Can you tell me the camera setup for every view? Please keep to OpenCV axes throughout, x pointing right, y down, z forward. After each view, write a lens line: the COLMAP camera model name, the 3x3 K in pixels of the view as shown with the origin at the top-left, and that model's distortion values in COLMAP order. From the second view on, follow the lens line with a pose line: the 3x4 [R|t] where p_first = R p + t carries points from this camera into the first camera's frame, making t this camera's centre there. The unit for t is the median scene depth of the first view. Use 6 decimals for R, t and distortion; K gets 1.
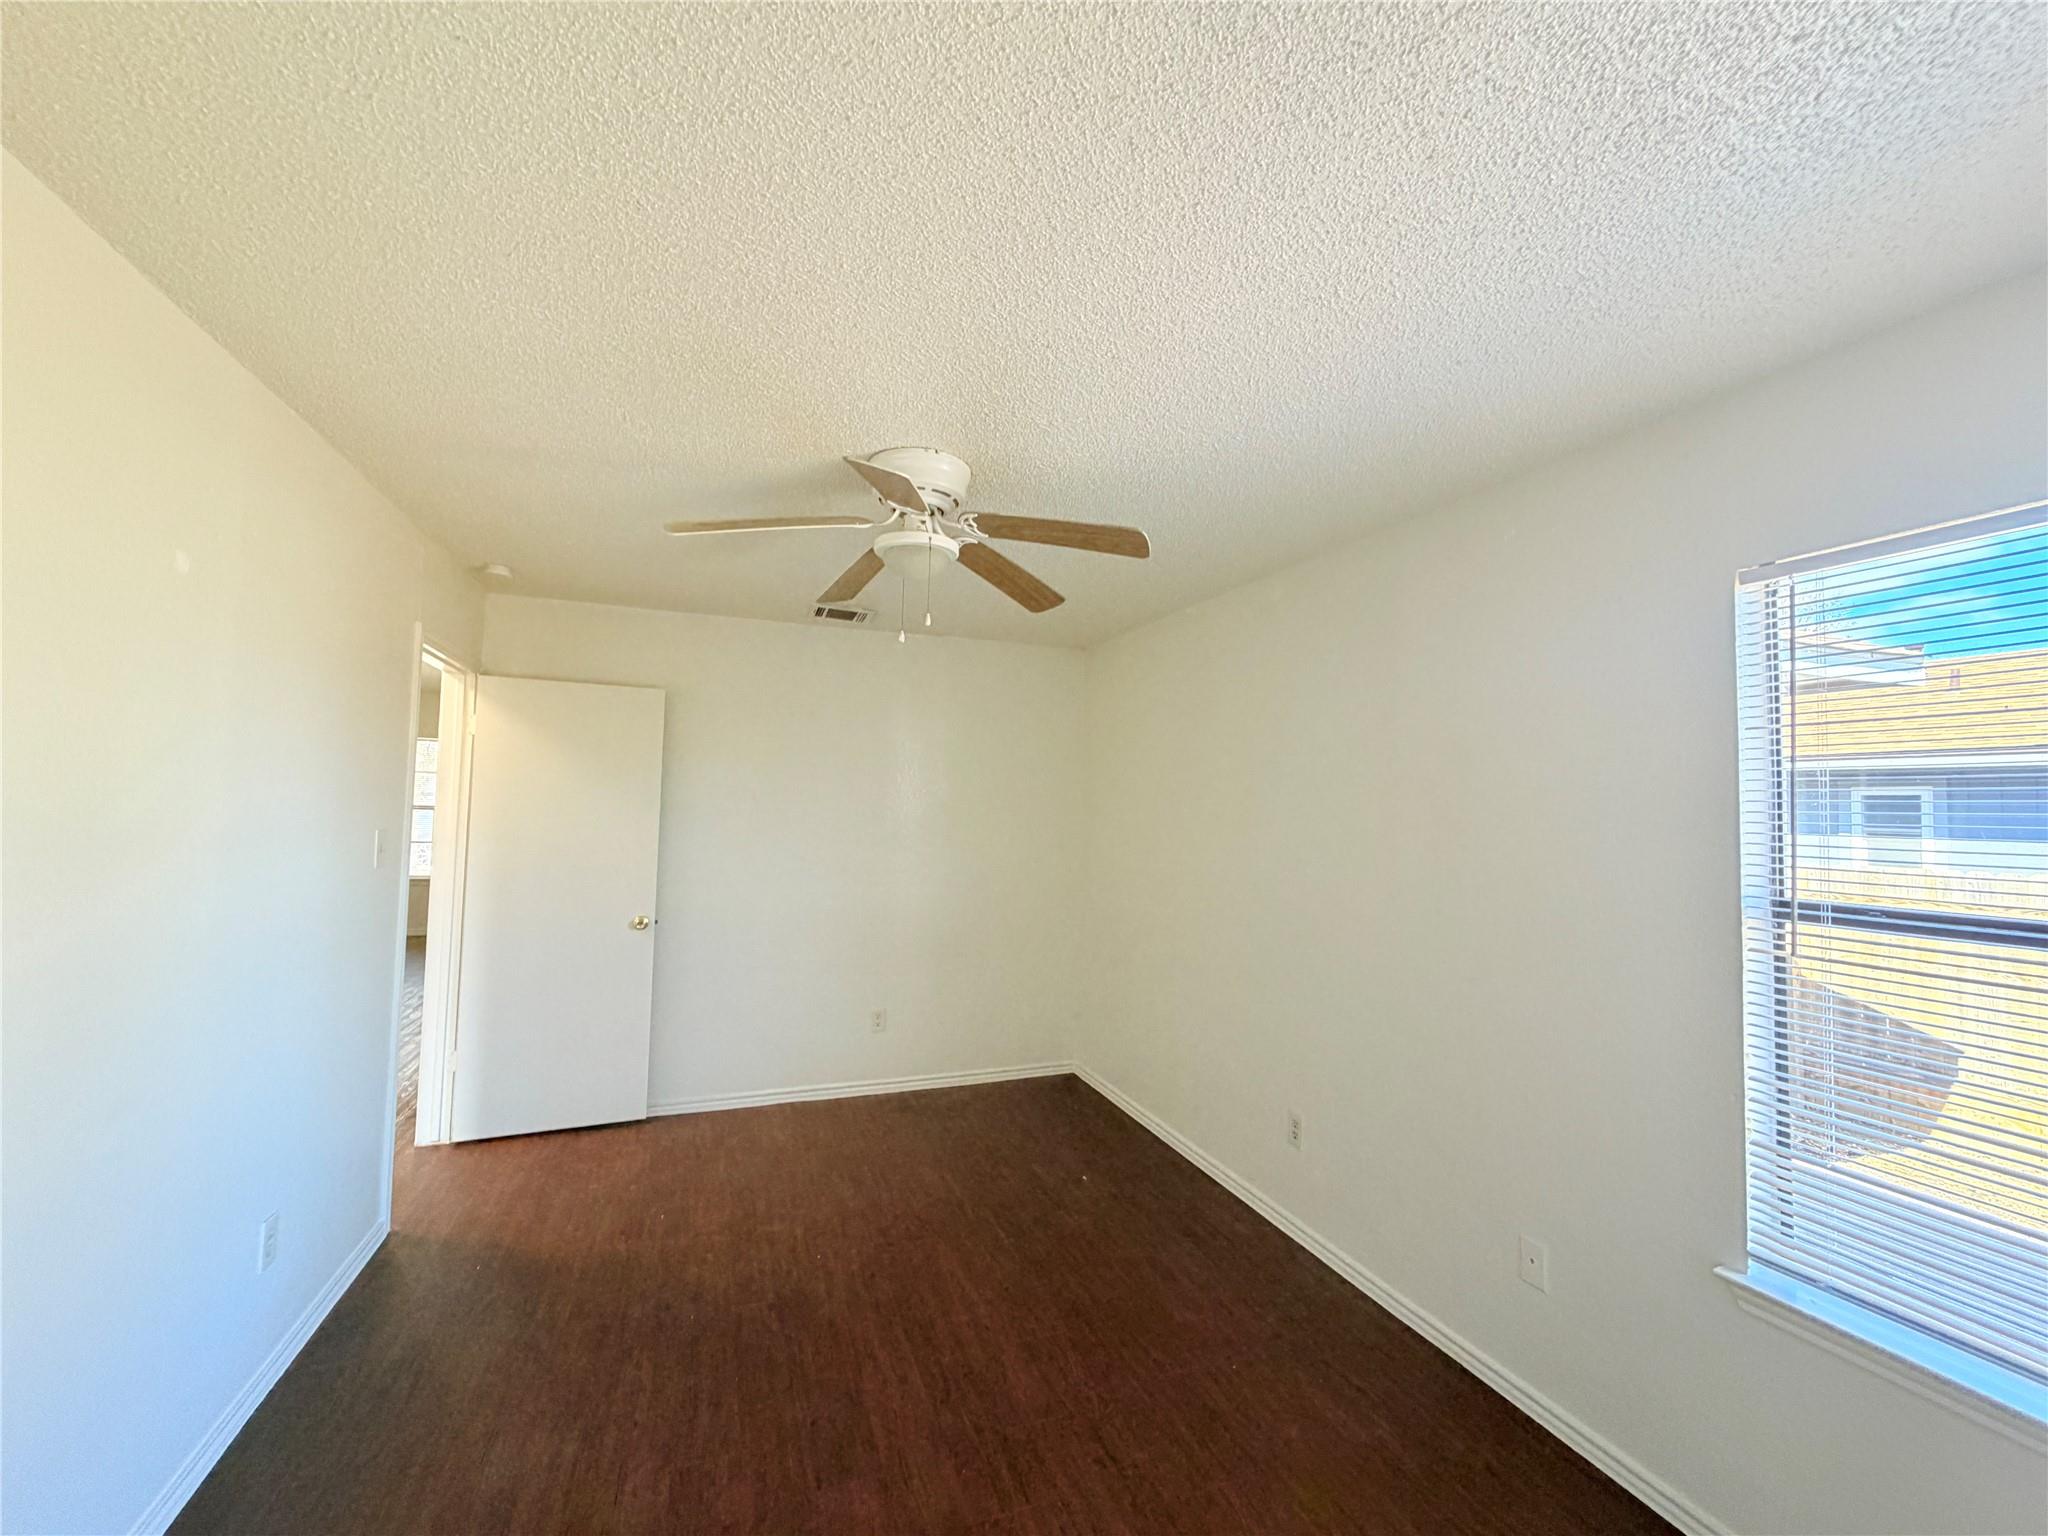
lens RADIAL K [[818.1, 0, 1019.7], [0, 818.1, 769.7], [0, 0, 1]] dist [0.000038, 0.000299]
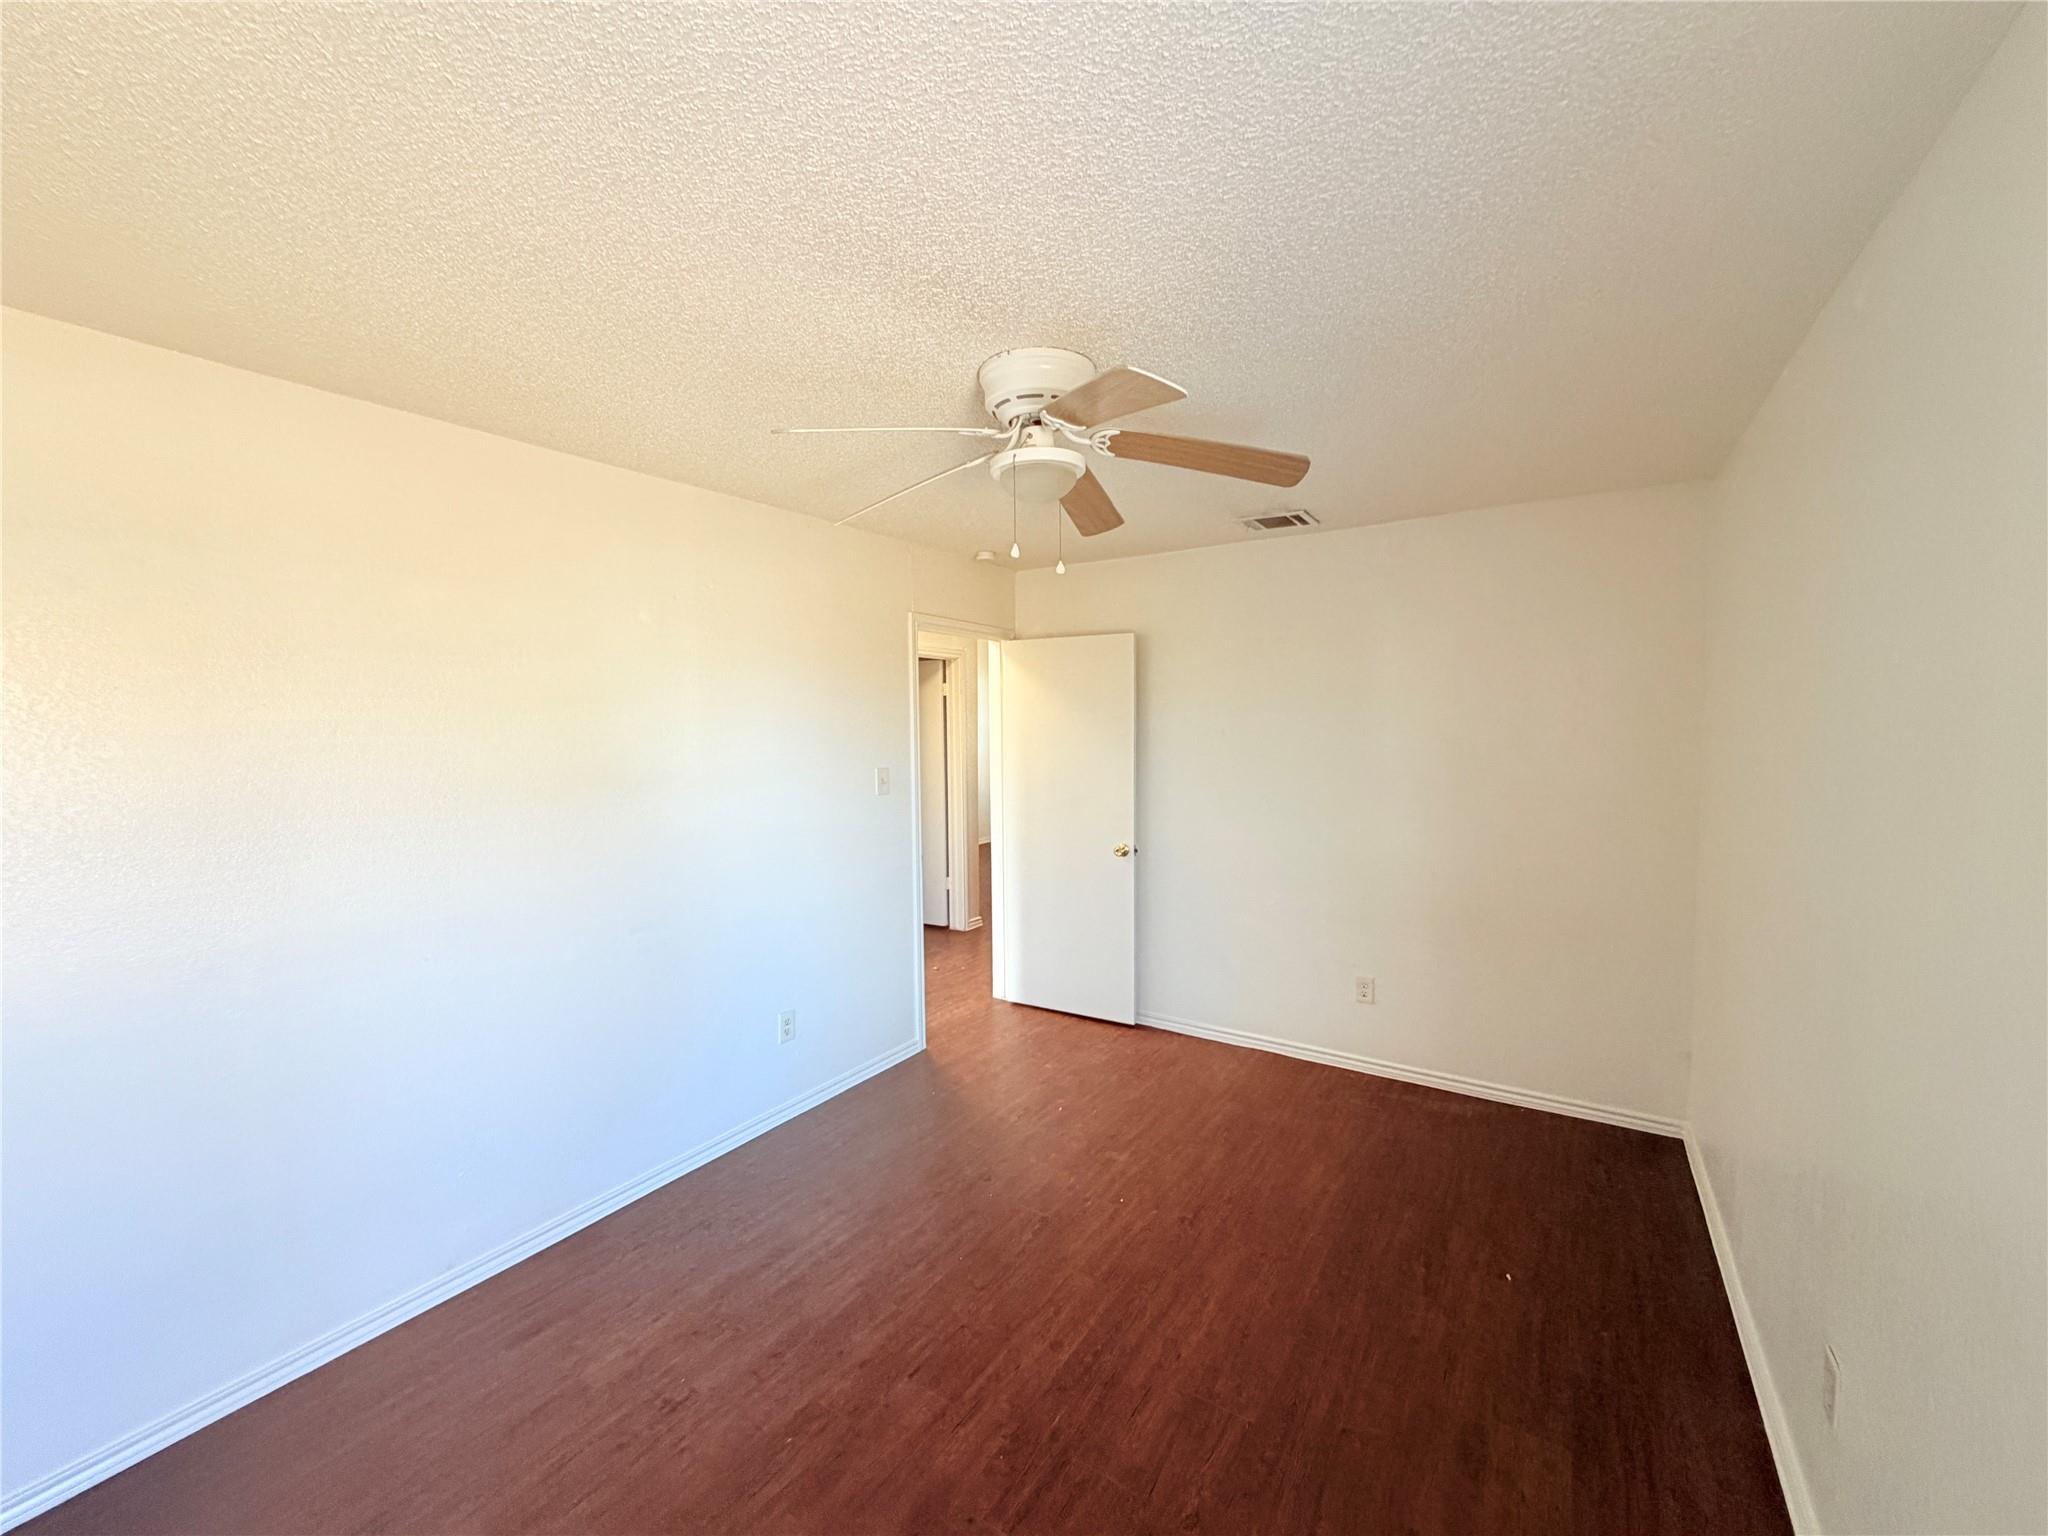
lens RADIAL K [[818.1, 0, 1019.7], [0, 818.1, 769.7], [0, 0, 1]] dist [0.000038, 0.000299]
pose [[0.583381, 0.021545, -0.811913, 0.475389], [0.061075, 0.995654, 0.070305, -0.007548], [0.809899, -0.090602, 0.579530, 0.360160]]
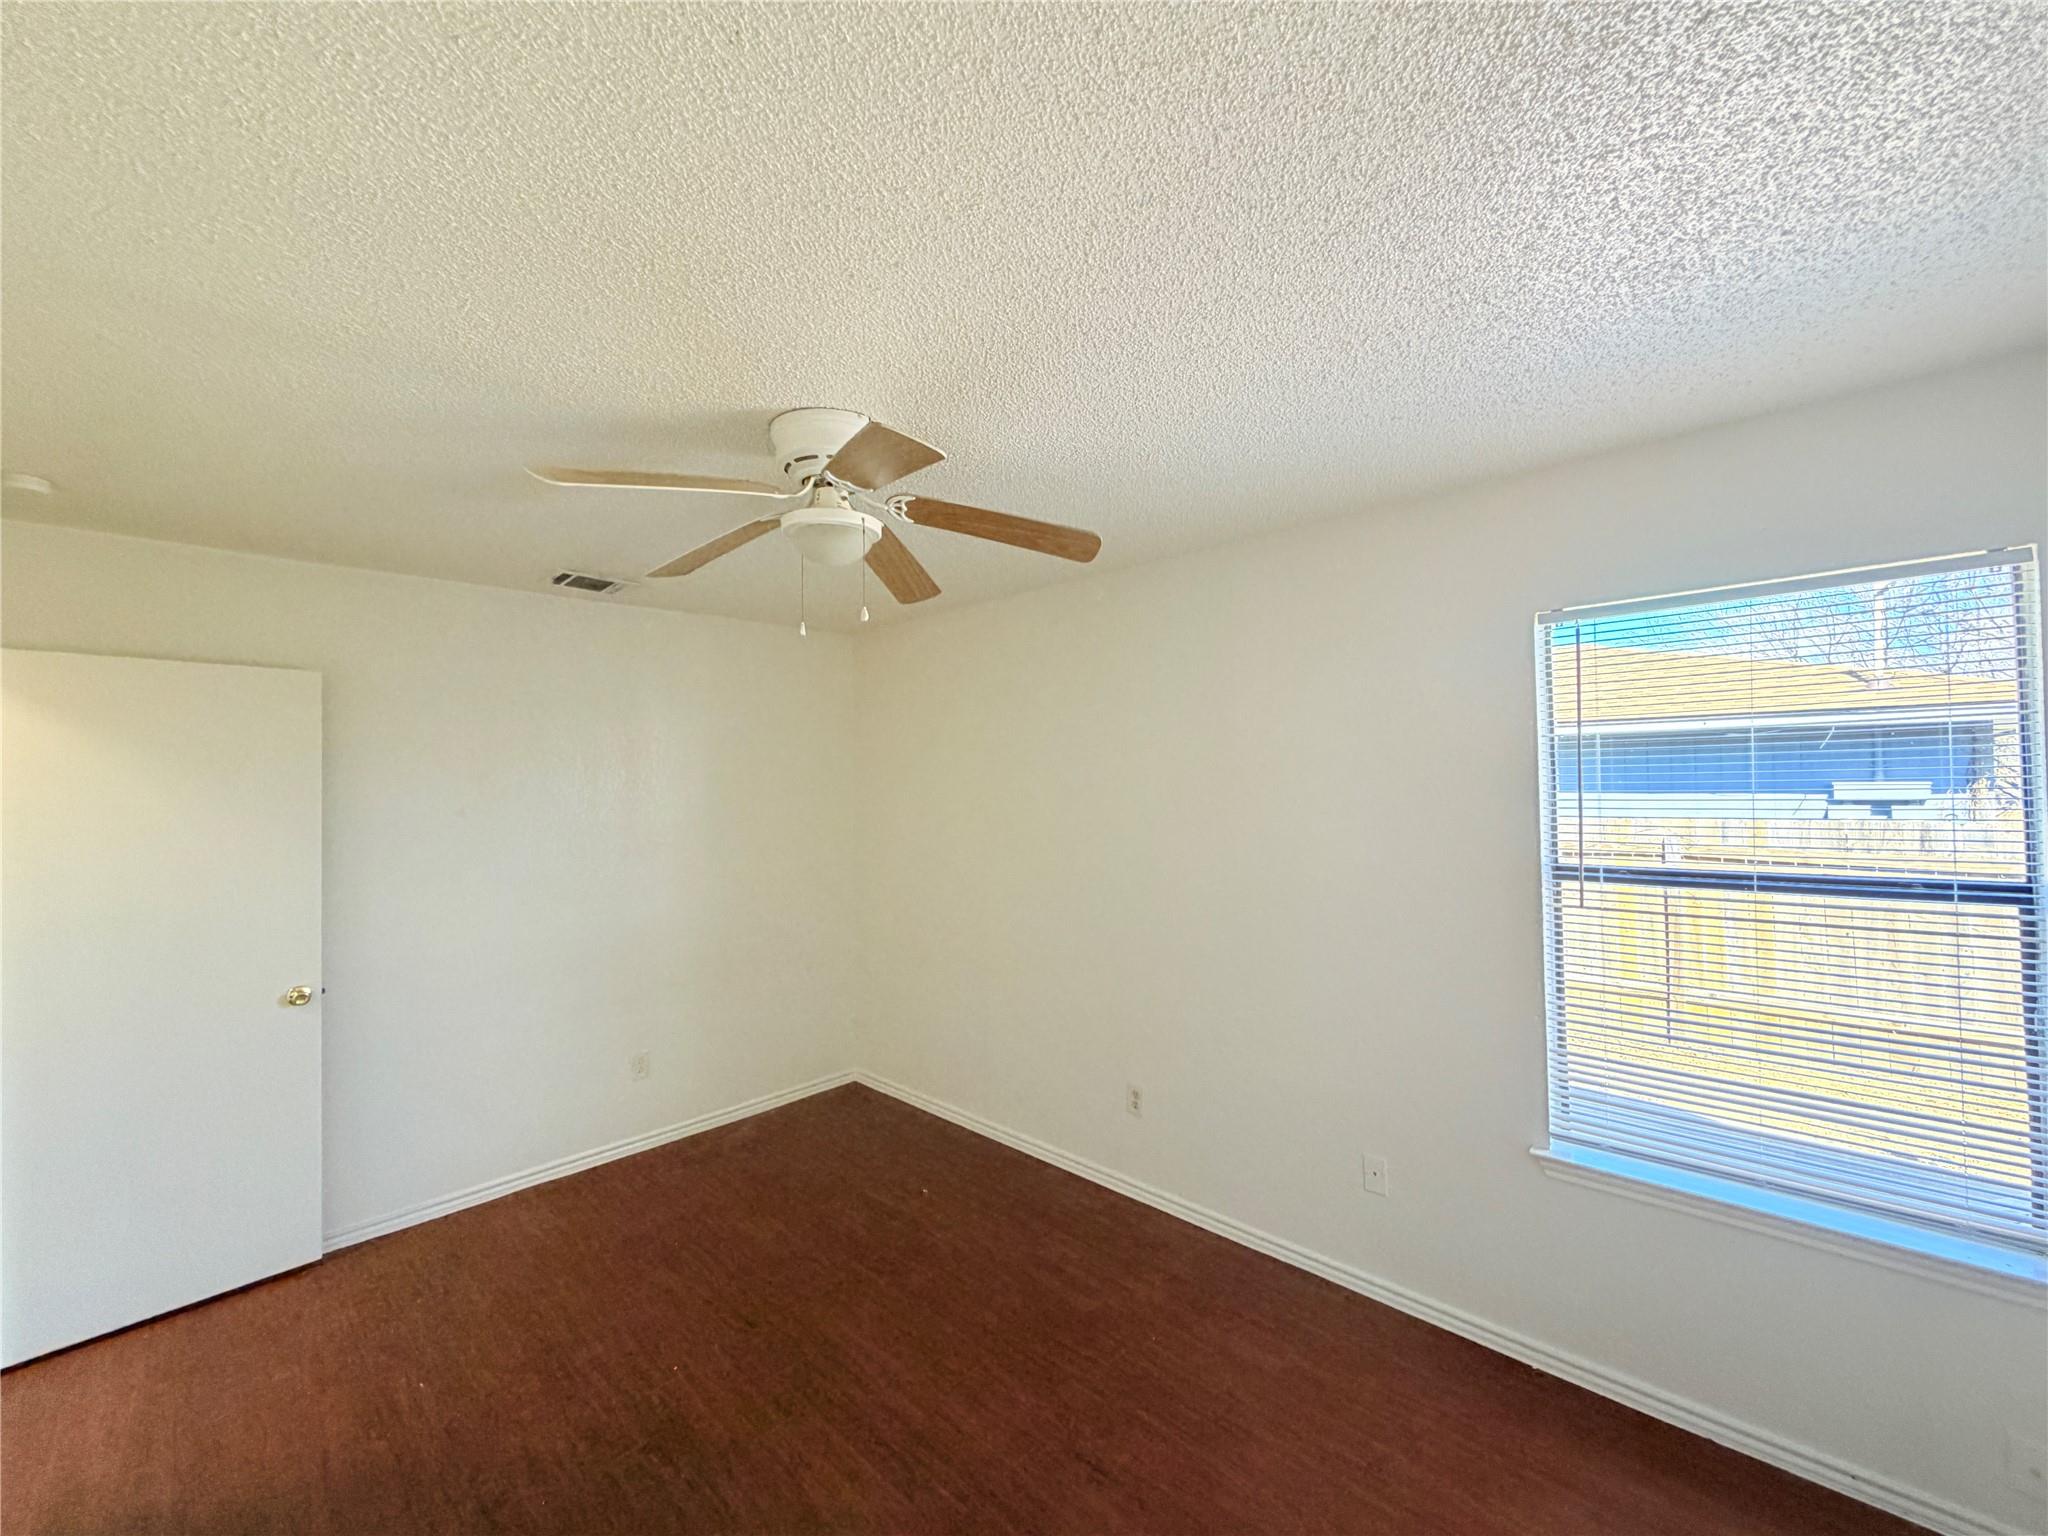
lens RADIAL K [[818.1, 0, 1019.7], [0, 818.1, 769.7], [0, 0, 1]] dist [0.000038, 0.000299]
pose [[0.904728, -0.030406, 0.424903, -0.259262], [0.017949, 0.999285, 0.033290, -0.034039], [-0.425611, -0.022492, 0.904626, 0.108963]]
